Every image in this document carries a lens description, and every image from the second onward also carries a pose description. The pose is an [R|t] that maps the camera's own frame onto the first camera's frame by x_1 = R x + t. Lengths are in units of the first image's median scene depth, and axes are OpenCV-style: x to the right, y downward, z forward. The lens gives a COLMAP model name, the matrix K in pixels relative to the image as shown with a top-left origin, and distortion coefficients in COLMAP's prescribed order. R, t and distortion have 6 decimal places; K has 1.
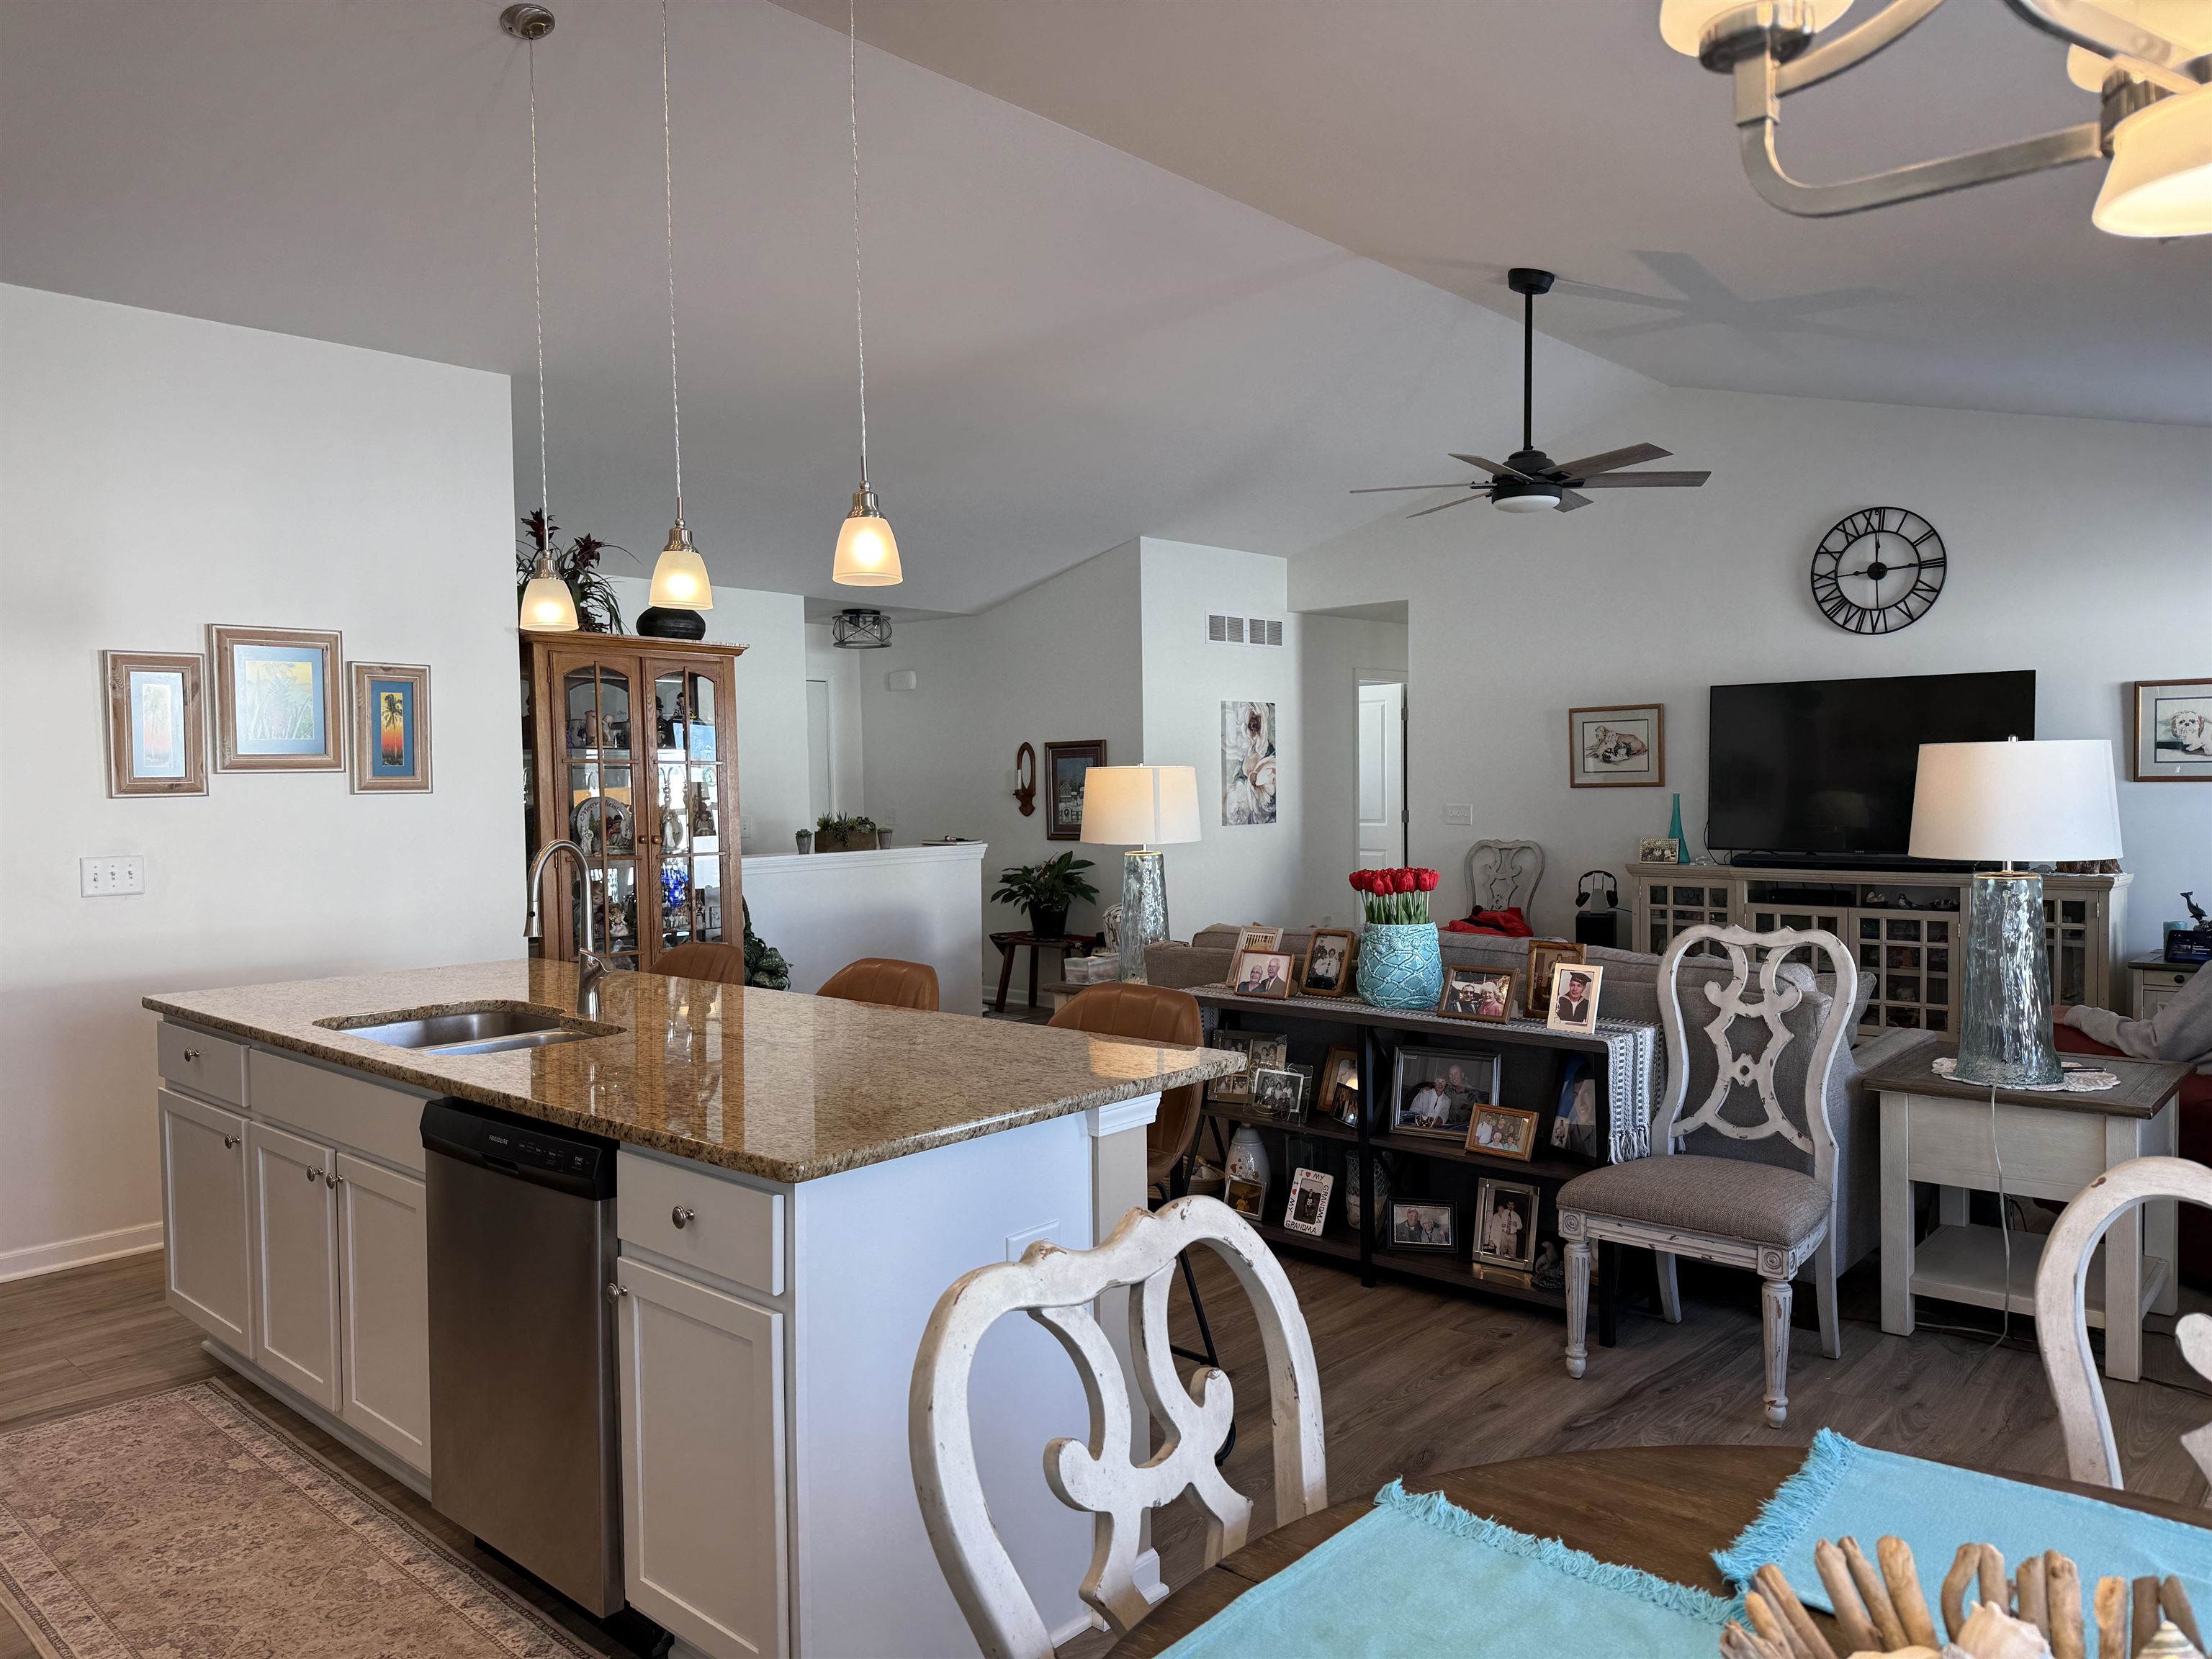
lens RADIAL K [[1540.7, 0, 1106.0], [0, 1540.7, 829.5], [0, 0, 1]] dist [0.121533, -0.171934]
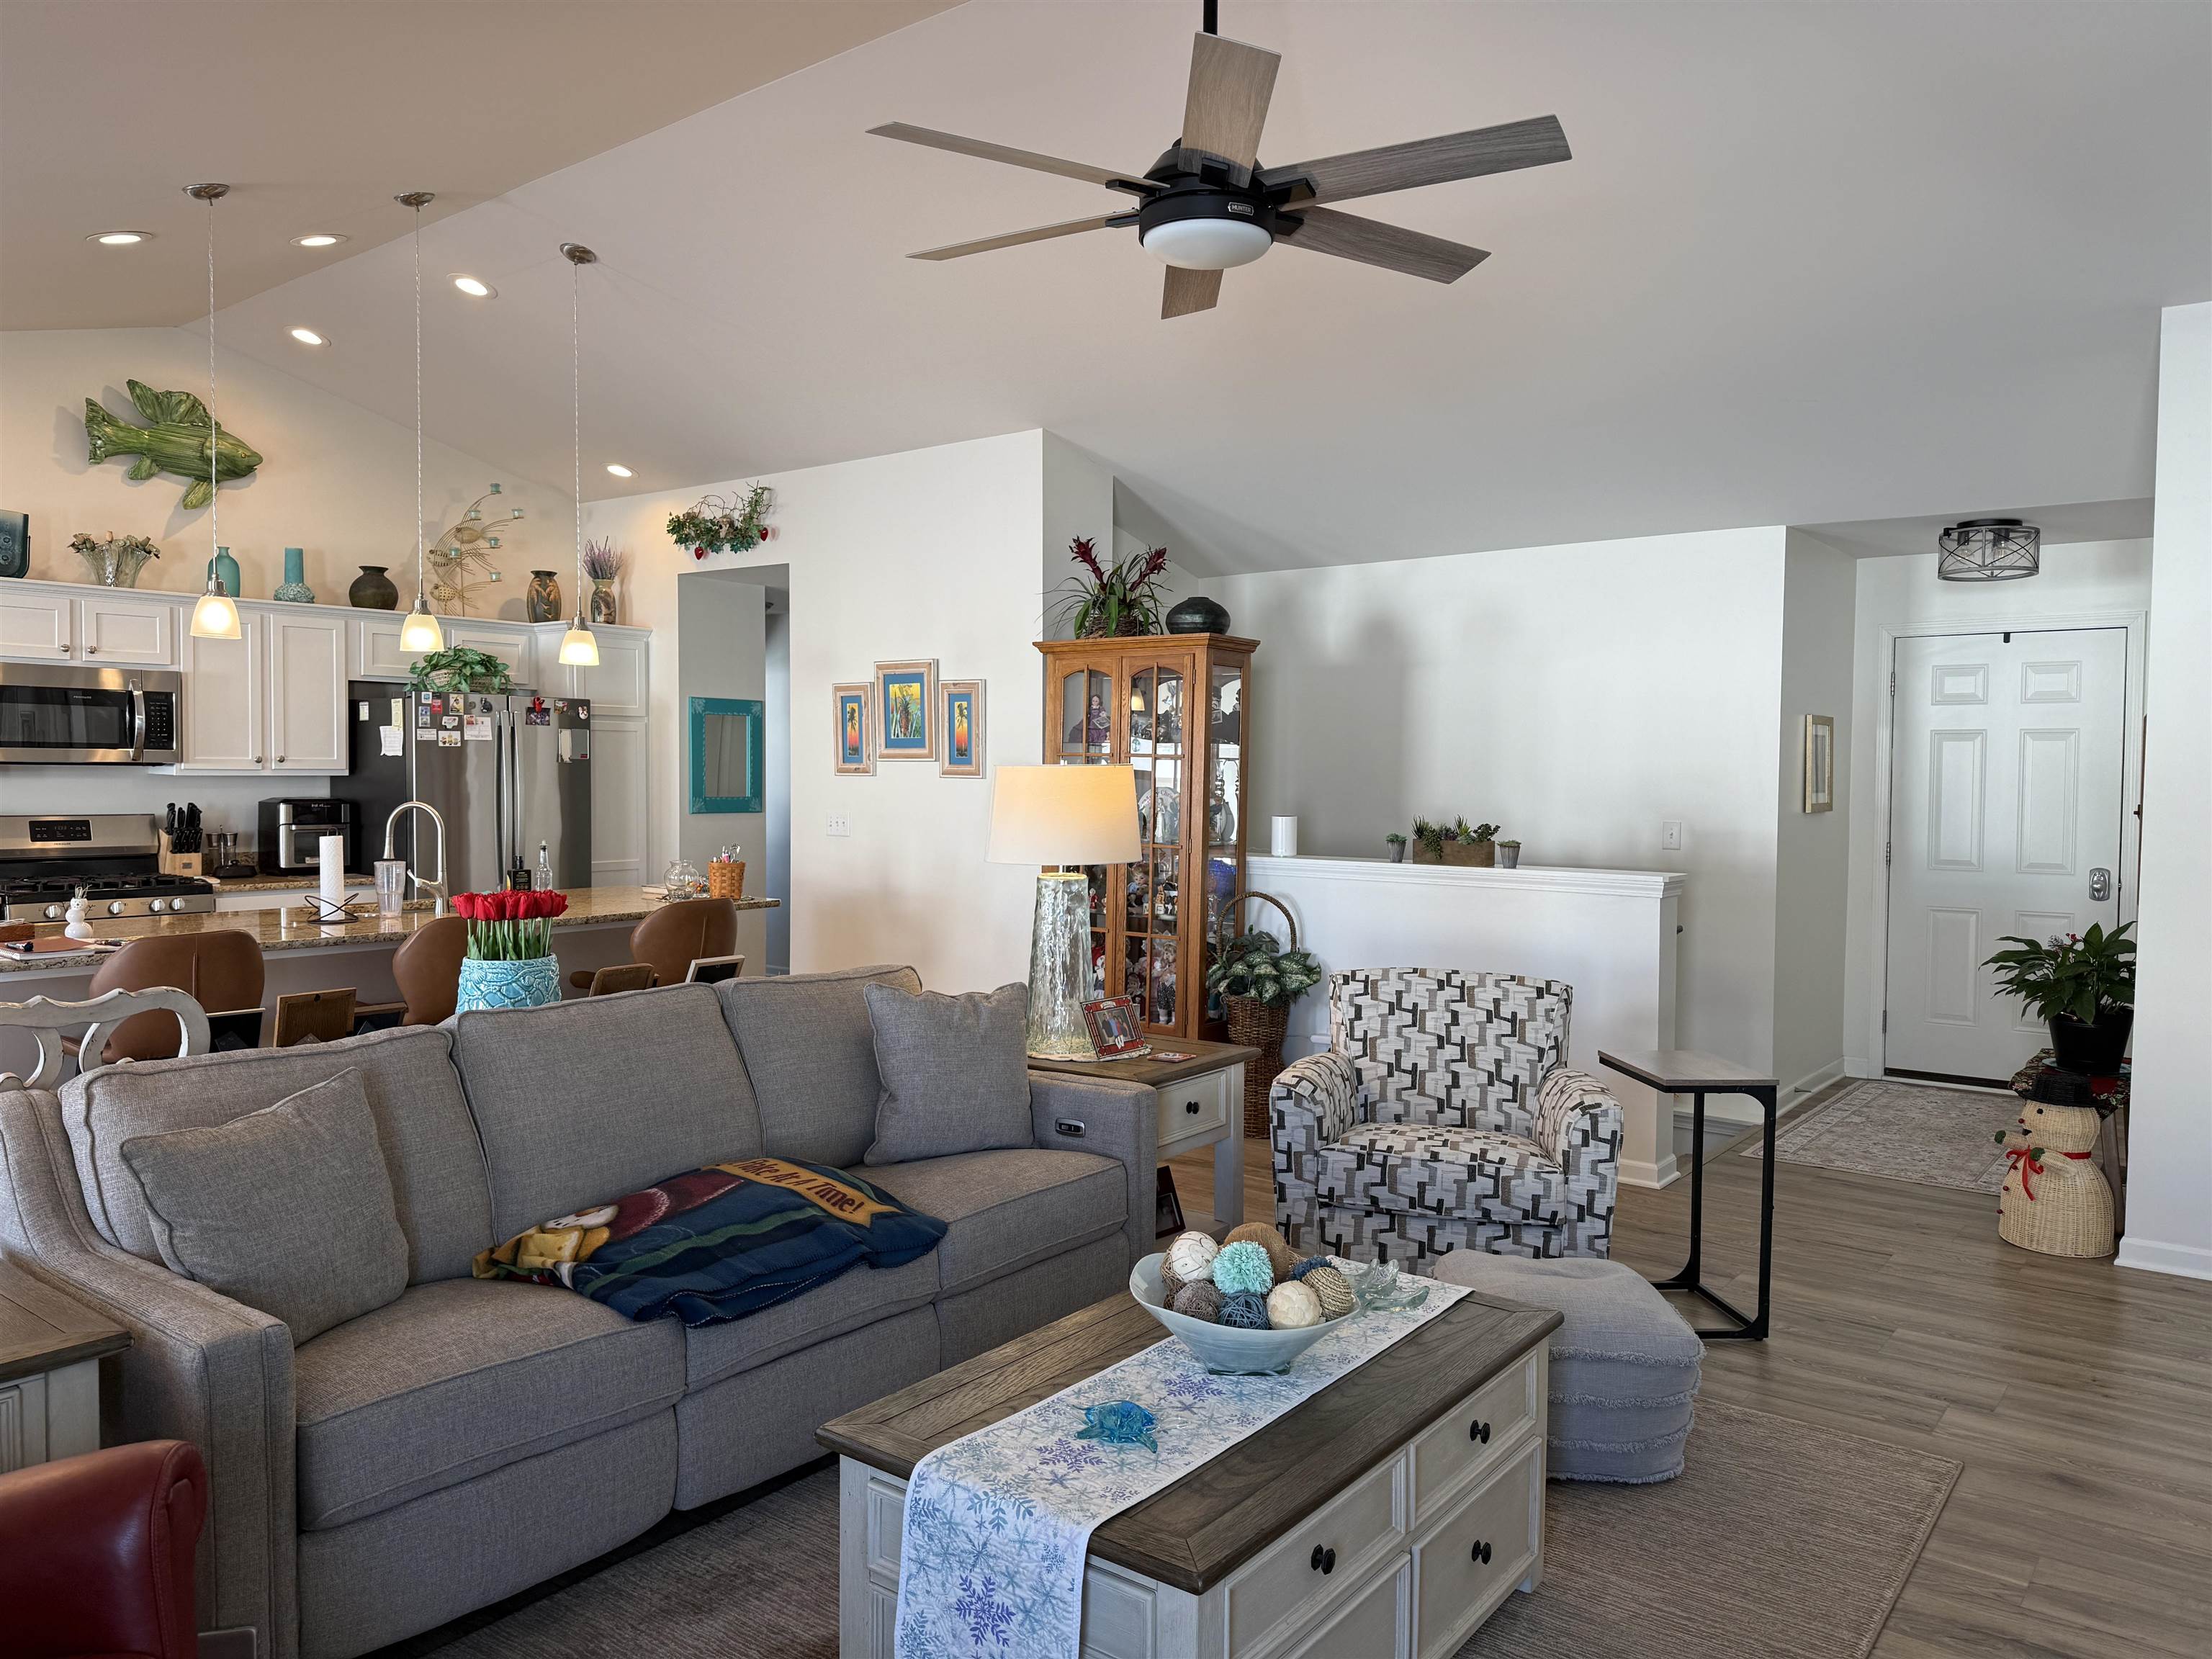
lens RADIAL K [[1509.9, 0, 1134.4], [0, 1509.9, 844.1], [0, 0, 1]] dist [0.049668, -0.081005]
pose [[0.084596, 0.064815, -0.994305, 0.831047], [-0.045400, 0.997096, 0.061134, -0.051907], [0.995380, 0.039970, 0.087293, 1.036264]]
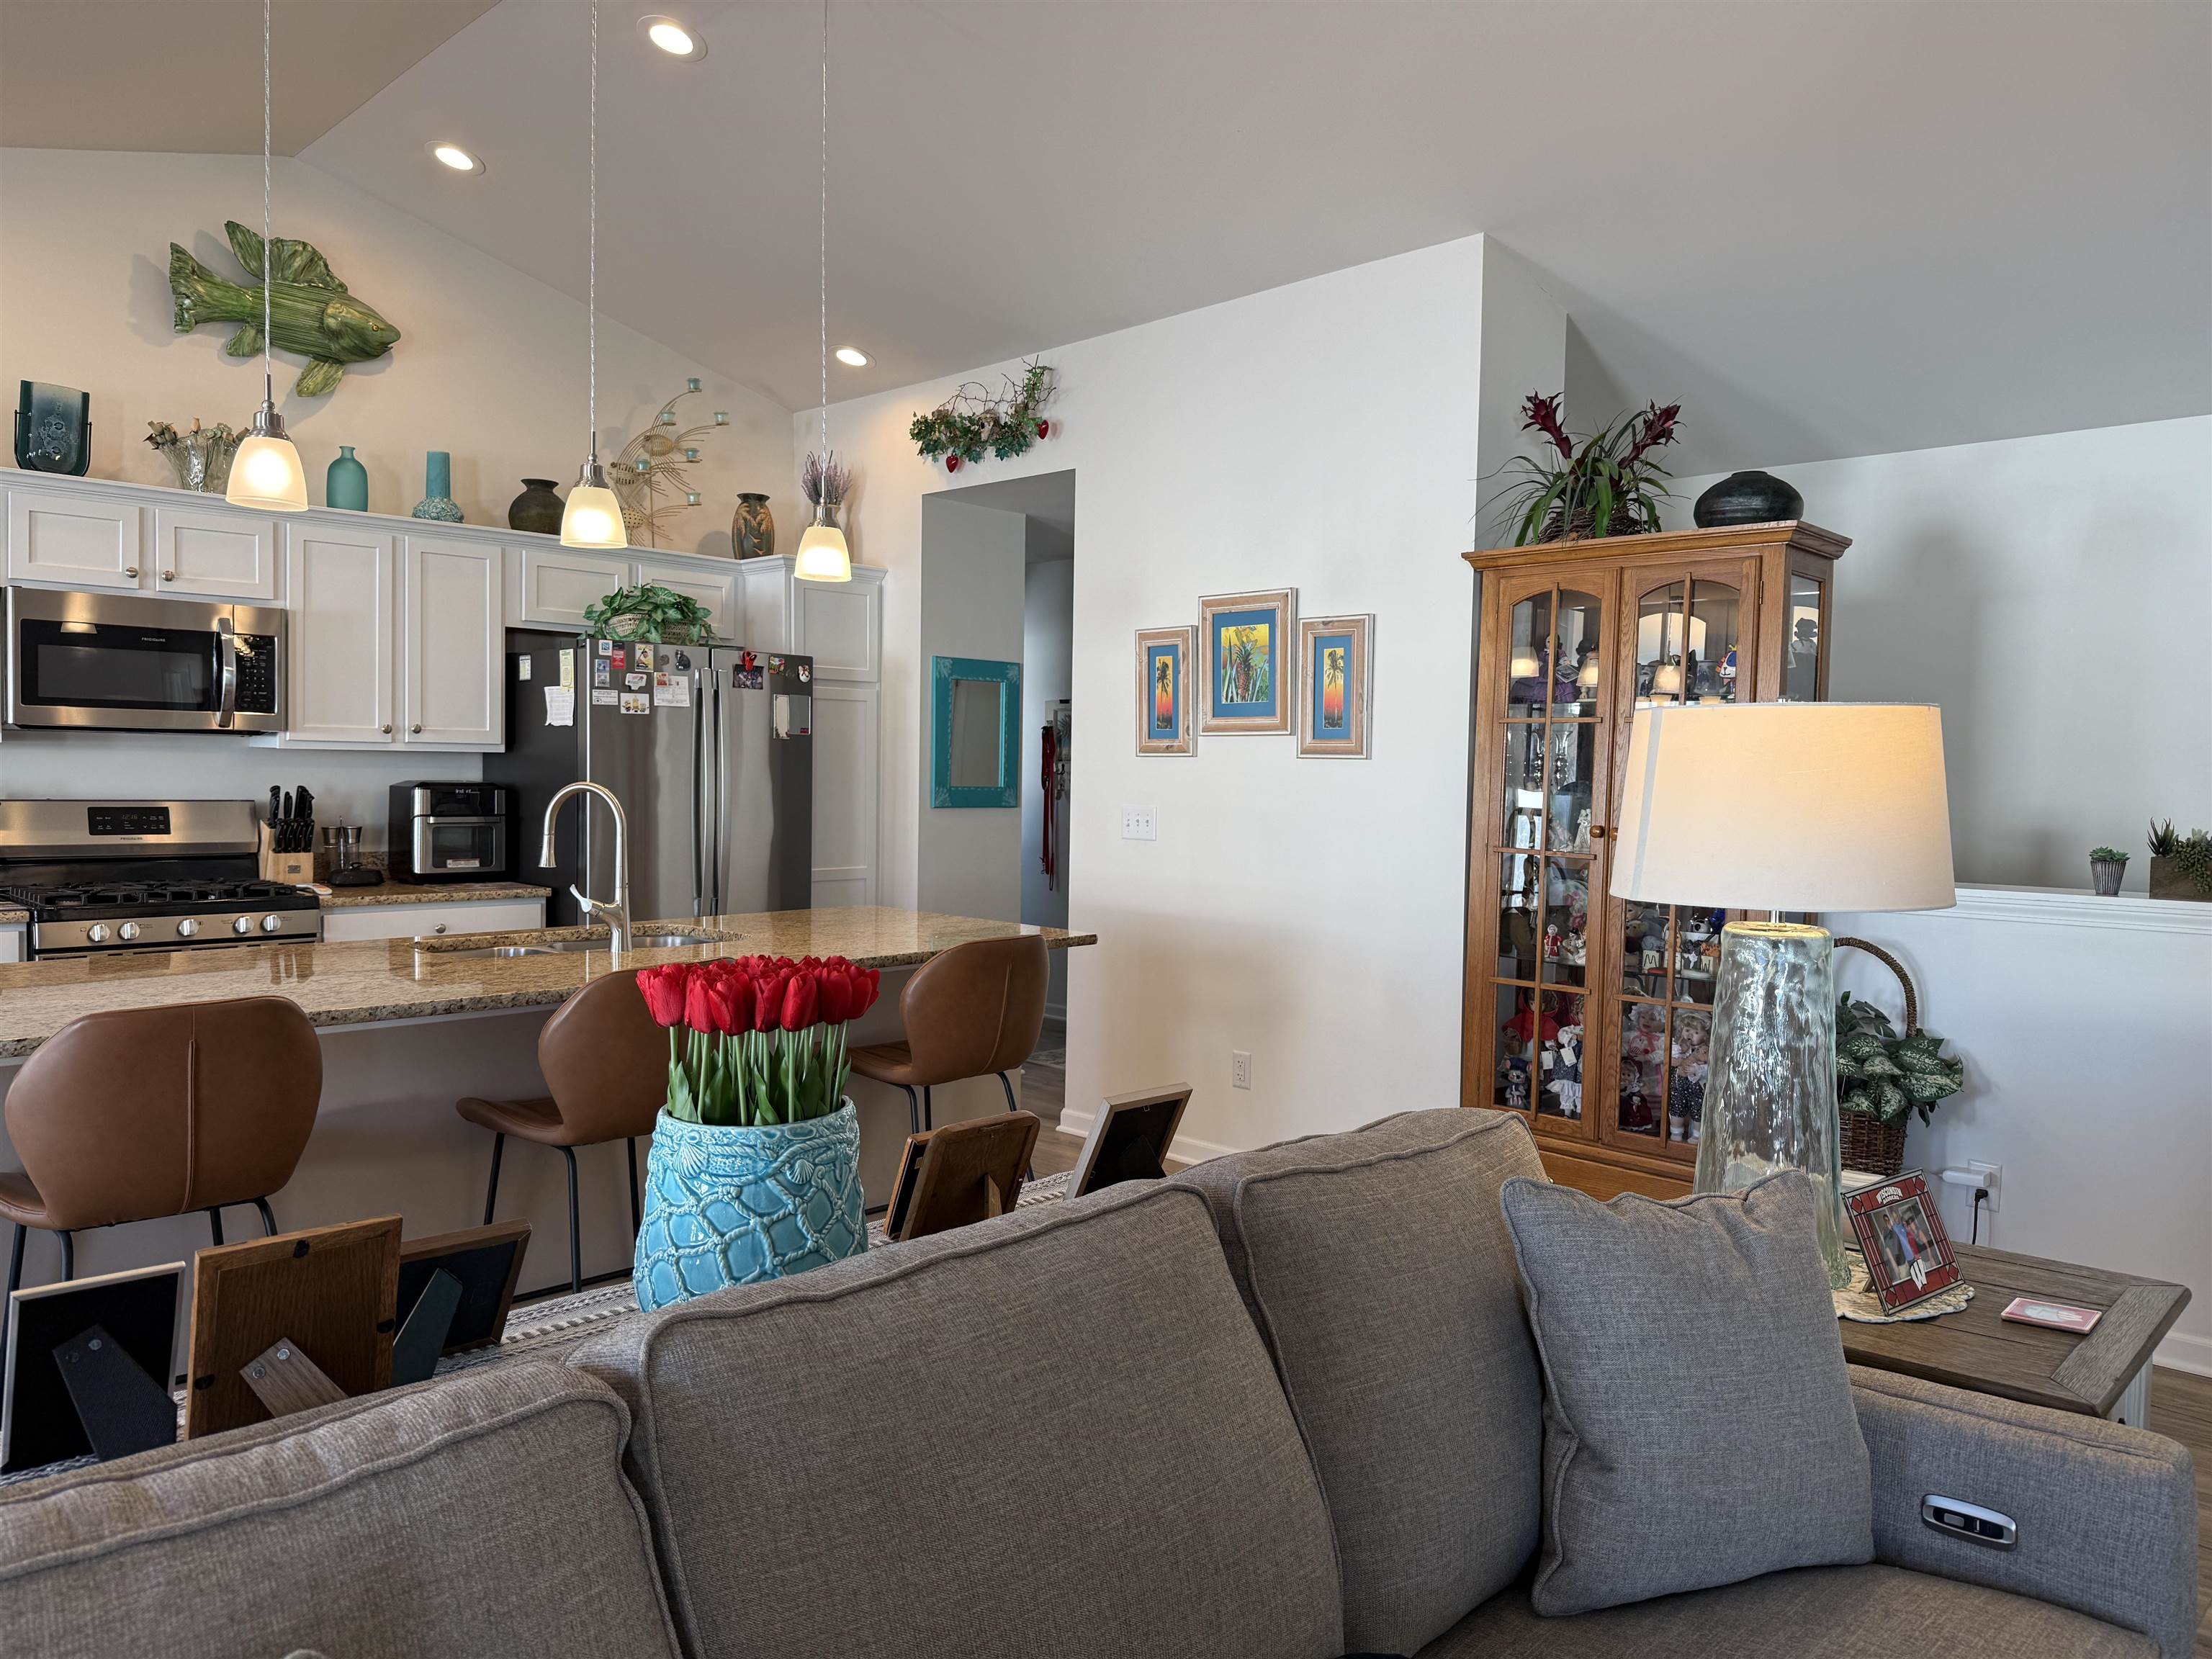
lens RADIAL K [[1540.7, 0, 1106.0], [0, 1540.7, 829.5], [0, 0, 1]] dist [0.121533, -0.171934]
pose [[-0.043408, 0.053633, -0.997617, 0.459676], [-0.049537, 0.997214, 0.055767, -0.025275], [0.997829, 0.051840, -0.040630, 0.906034]]
